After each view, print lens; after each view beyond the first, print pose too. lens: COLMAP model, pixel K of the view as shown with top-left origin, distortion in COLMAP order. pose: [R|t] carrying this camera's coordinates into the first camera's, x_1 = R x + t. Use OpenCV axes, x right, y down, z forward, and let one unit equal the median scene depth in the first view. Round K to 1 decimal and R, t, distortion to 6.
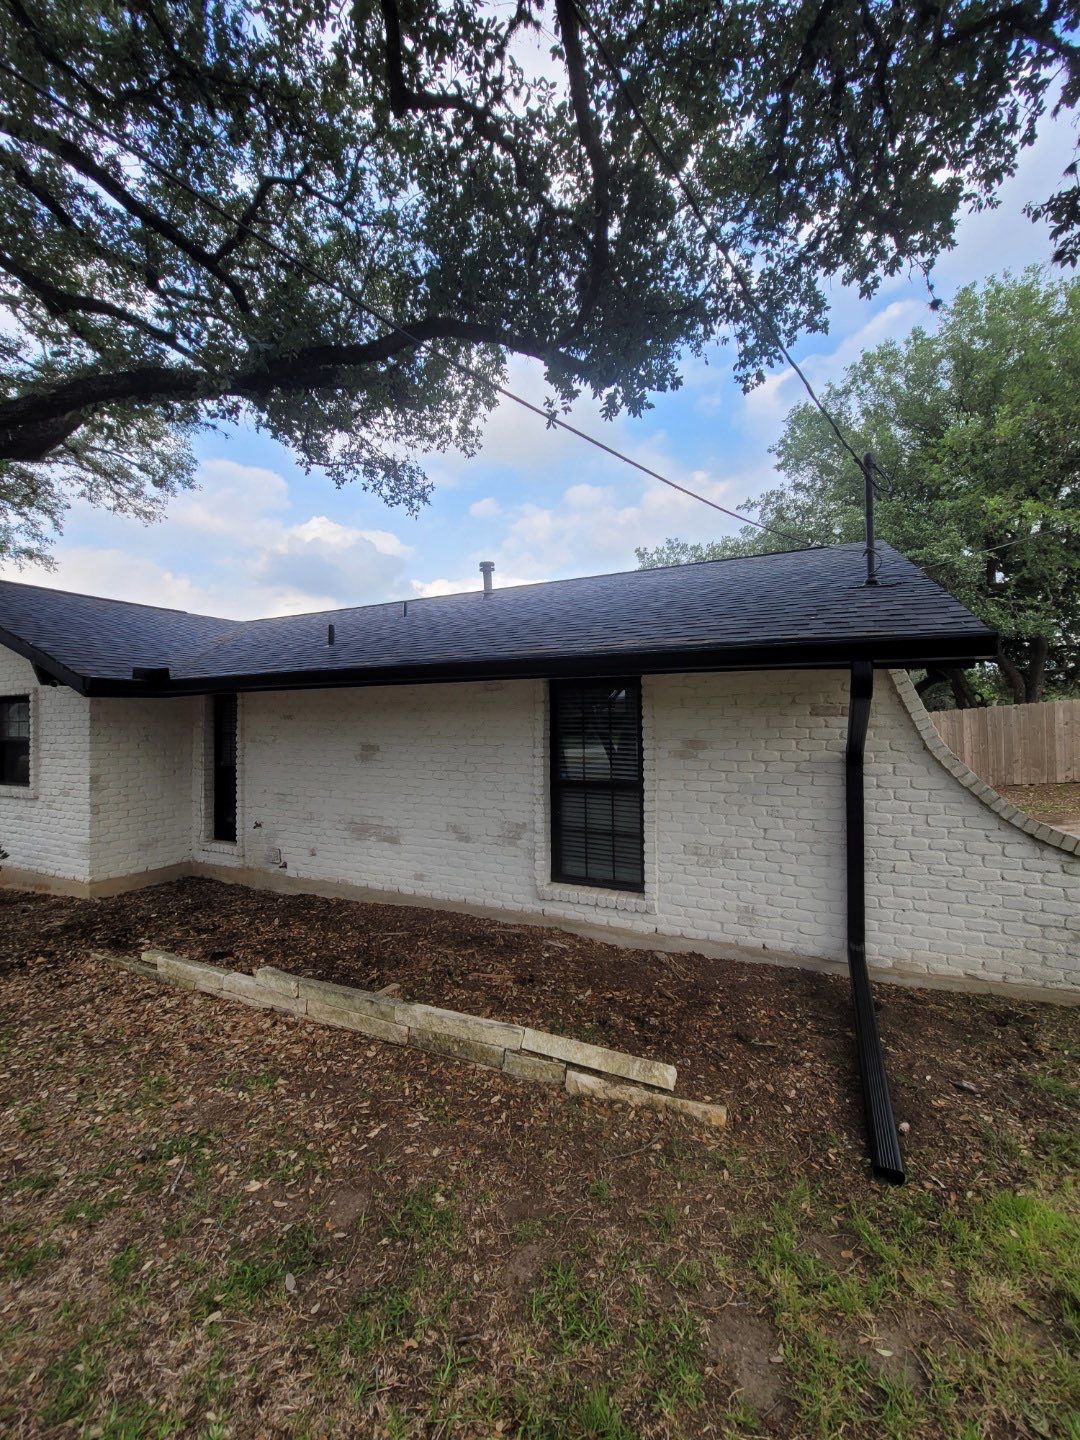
lens RADIAL K [[580.9, 0, 535.1], [0, 580.9, 721.3], [0, 0, 1]] dist [0.000103, 0.000017]
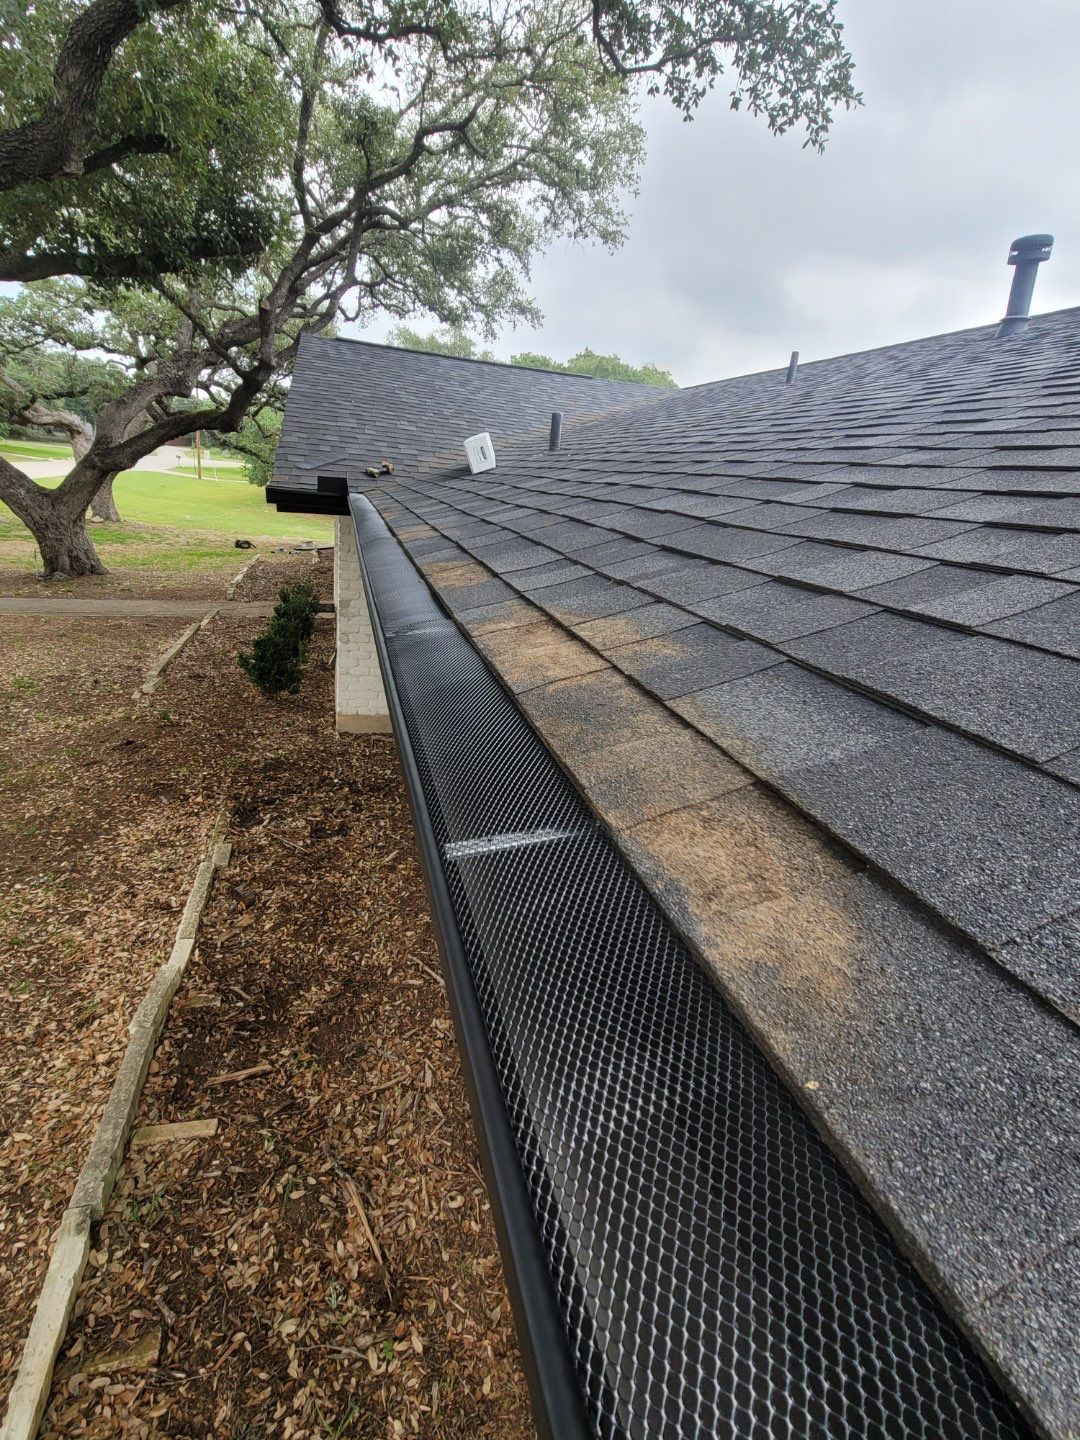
lens RADIAL K [[686.4, 0, 535.6], [0, 686.4, 719.8], [0, 0, 1]] dist [-0.016980, 0.000276]
pose [[0.644342, 0.322660, -0.693335, 0.102787], [-0.101054, 0.934606, 0.341028, -0.061237], [0.758031, -0.149674, 0.634812, 0.284334]]
